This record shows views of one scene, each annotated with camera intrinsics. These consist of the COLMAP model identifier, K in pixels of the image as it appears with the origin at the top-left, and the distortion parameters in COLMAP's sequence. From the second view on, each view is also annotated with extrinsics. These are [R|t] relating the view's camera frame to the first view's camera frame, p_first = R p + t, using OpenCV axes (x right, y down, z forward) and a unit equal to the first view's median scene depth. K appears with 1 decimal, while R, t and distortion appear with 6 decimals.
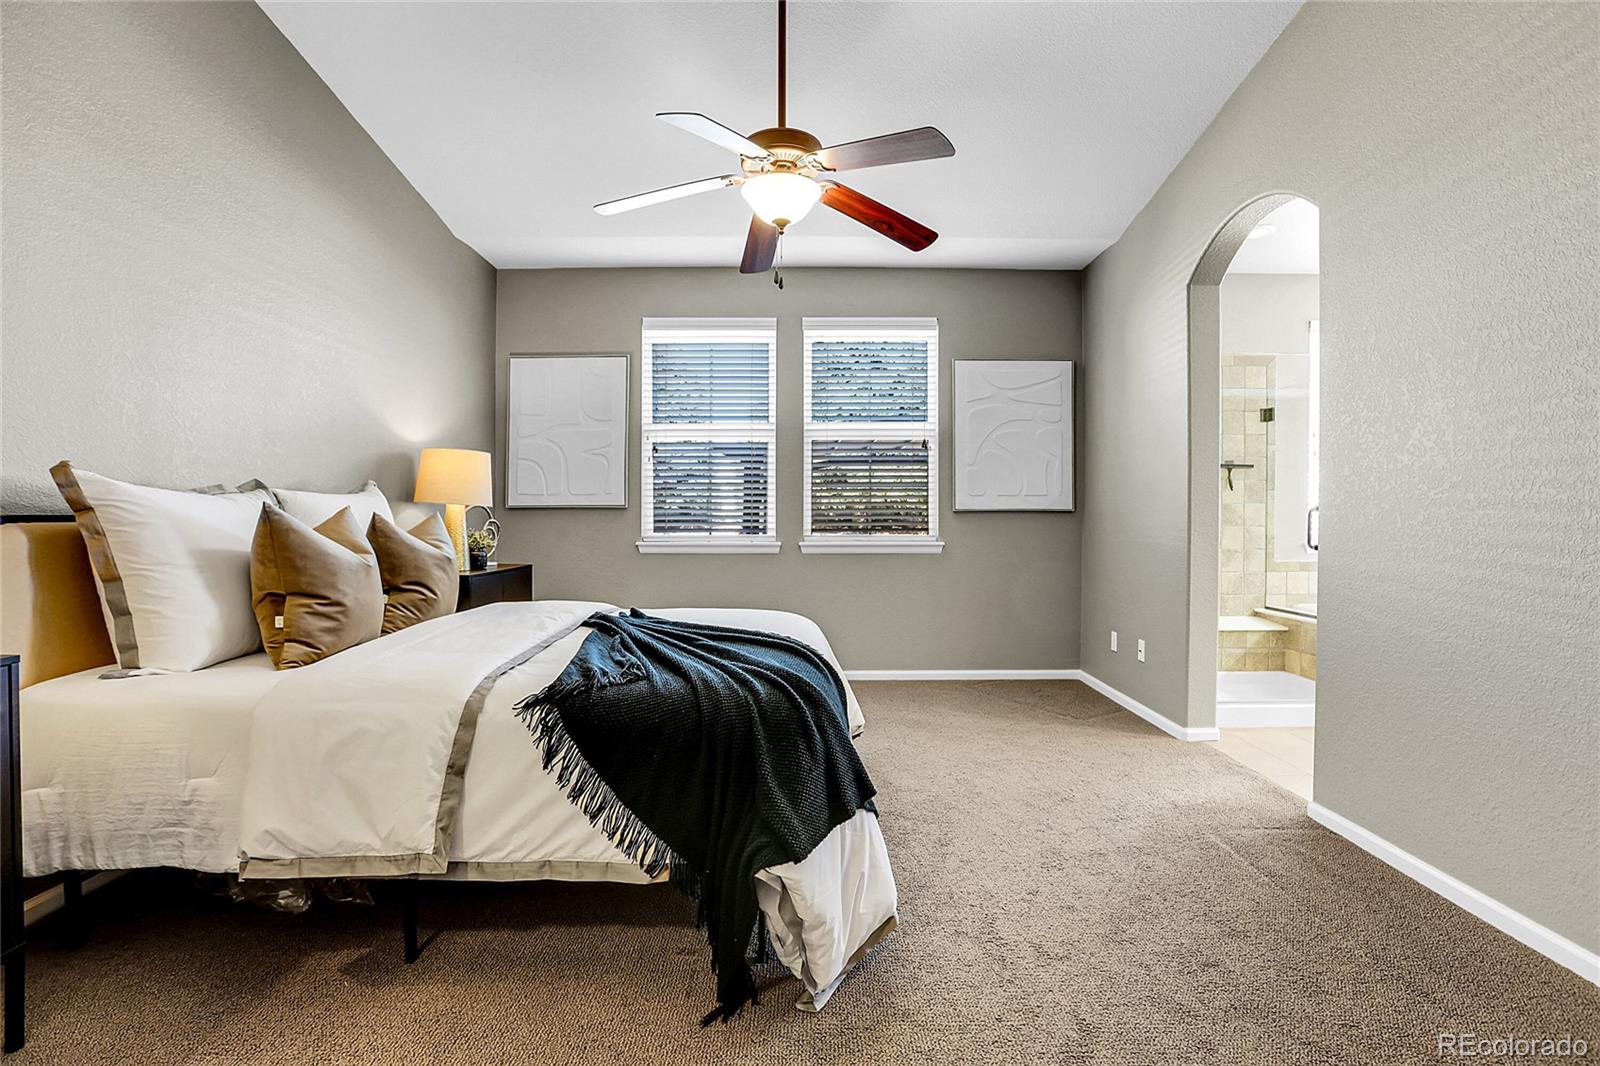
lens RADIAL K [[726.1, 0, 805.8], [0, 726.1, 527.5], [0, 0, 1]] dist [-0.057304, 0.021236]
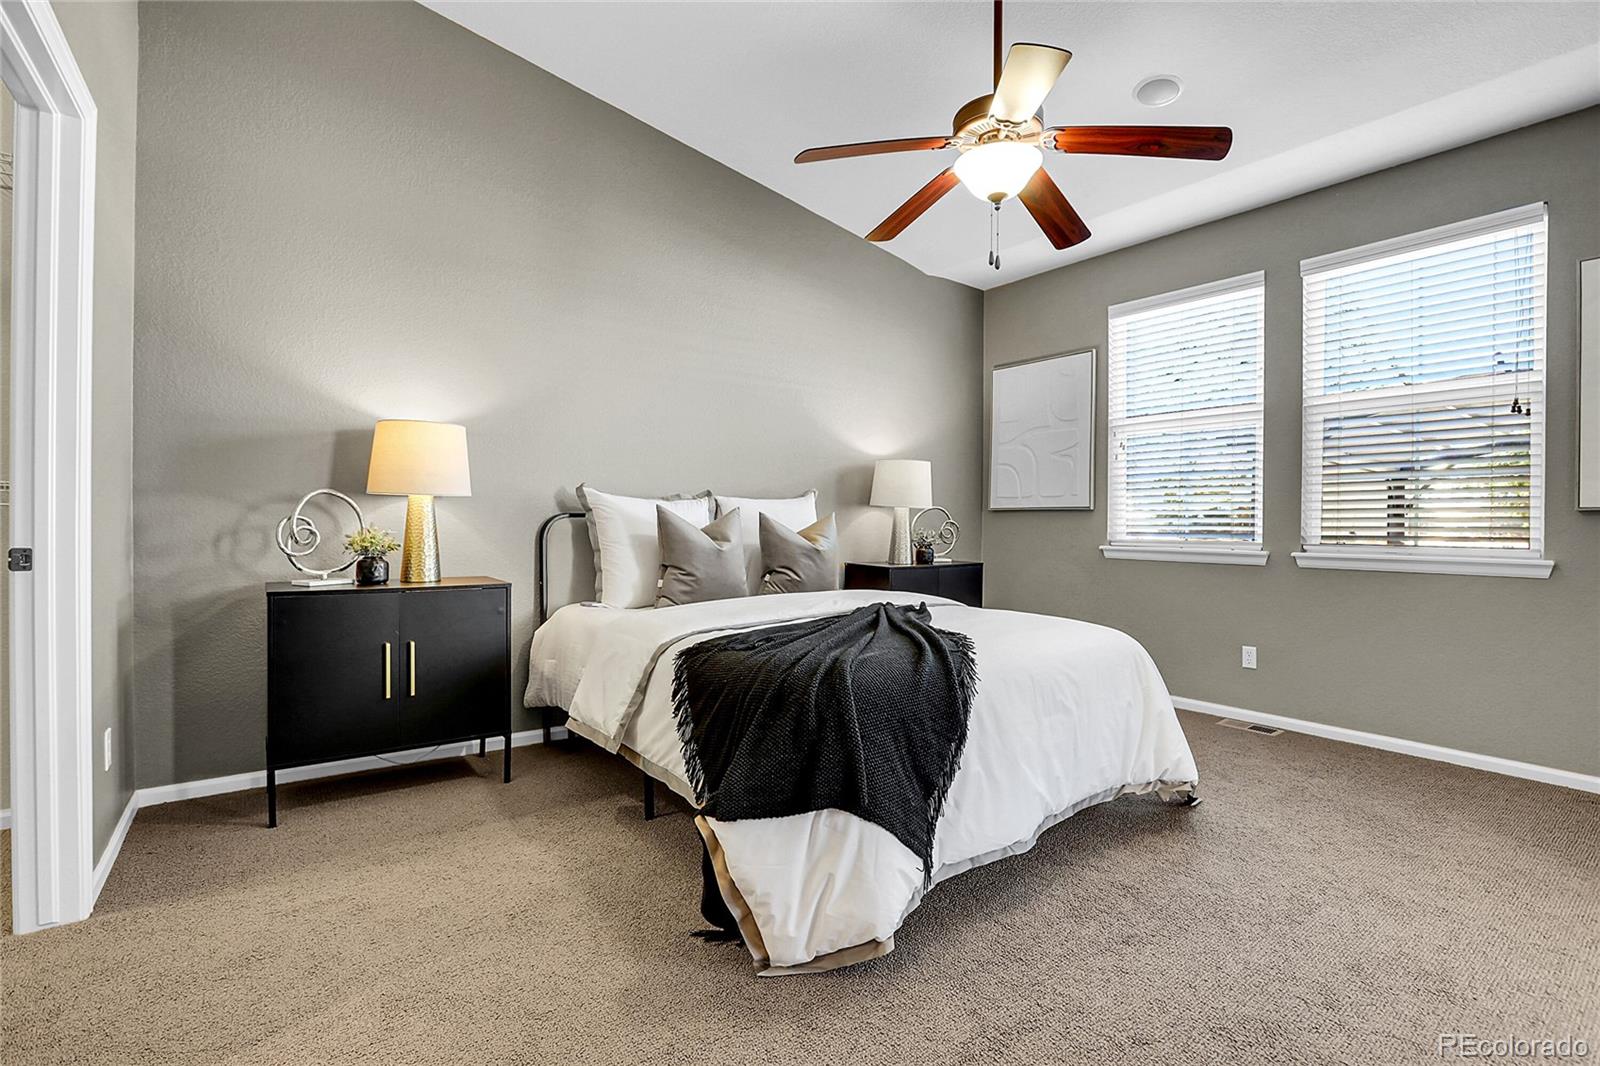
lens RADIAL K [[726.1, 0, 805.8], [0, 726.1, 527.5], [0, 0, 1]] dist [-0.057304, 0.021236]
pose [[0.596187, 0.011460, -0.802763, 0.658475], [-0.018029, 0.999837, 0.000884, 0.005733], [0.802643, 0.013946, 0.596297, 0.300780]]
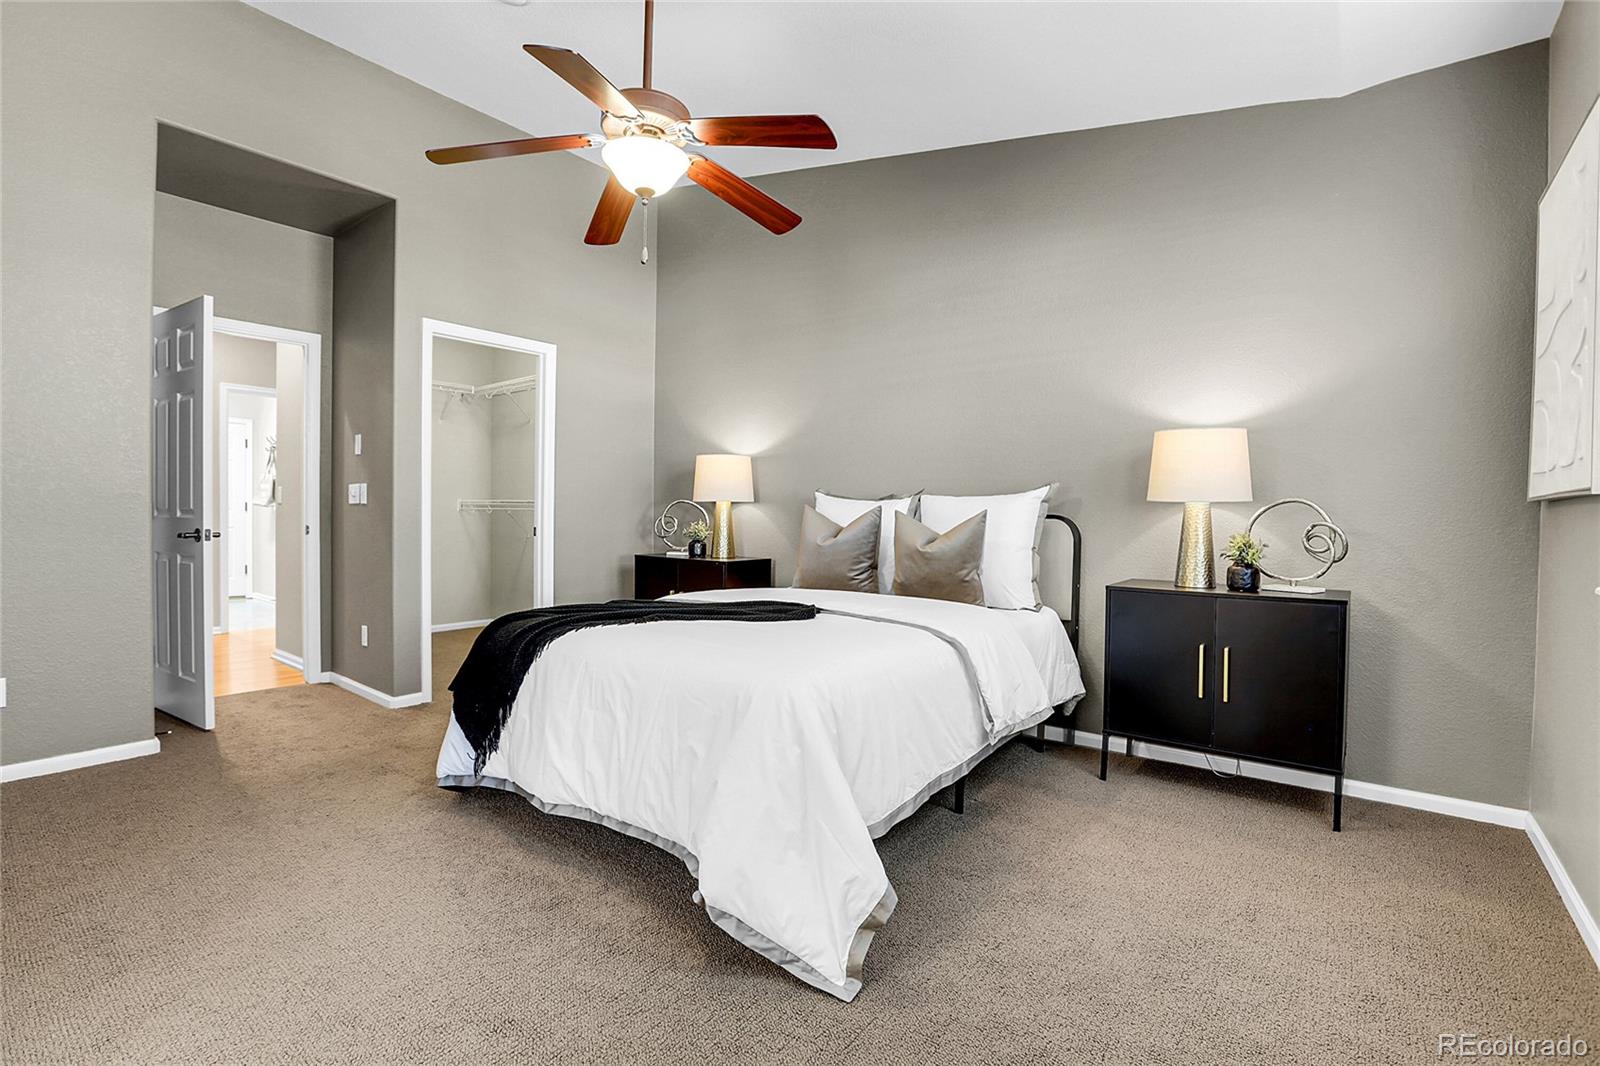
lens RADIAL K [[726.1, 0, 805.8], [0, 726.1, 527.5], [0, 0, 1]] dist [-0.057304, 0.021236]
pose [[-0.616364, 0.001344, -0.787460, 0.660859], [-0.022889, 0.999545, 0.019622, -0.014030], [0.787129, 0.030118, -0.616053, 1.995124]]
